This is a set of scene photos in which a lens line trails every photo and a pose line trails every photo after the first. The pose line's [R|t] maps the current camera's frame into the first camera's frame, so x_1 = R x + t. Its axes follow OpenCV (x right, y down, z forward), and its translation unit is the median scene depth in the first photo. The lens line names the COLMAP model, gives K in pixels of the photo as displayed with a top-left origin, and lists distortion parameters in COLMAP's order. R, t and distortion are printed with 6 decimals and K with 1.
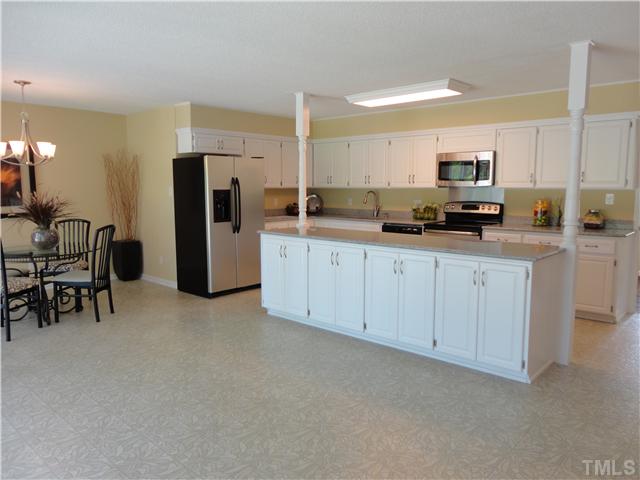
lens RADIAL K [[471.8, 0, 317.9], [0, 471.8, 241.6], [0, 0, 1]] dist [-0.023489, 0.011797]
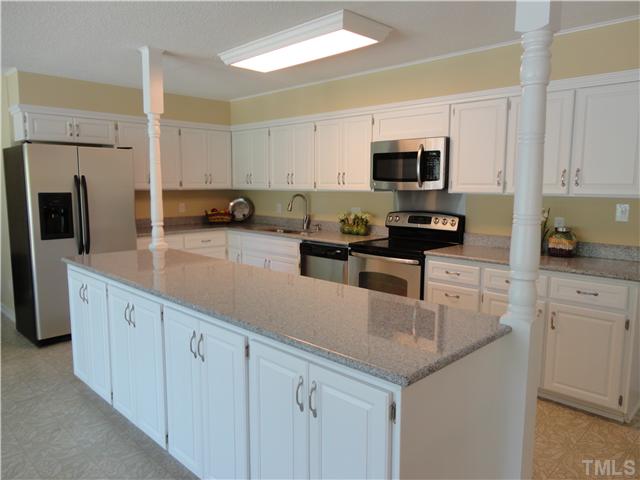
lens RADIAL K [[471.8, 0, 322.5], [0, 471.8, 240.1], [0, 0, 1]] dist [-0.023489, 0.011797]
pose [[0.999212, 0.010297, -0.038328, 0.217426], [-0.010275, 0.999947, 0.000771, -0.044171], [0.038334, -0.000376, 0.999265, 0.316616]]
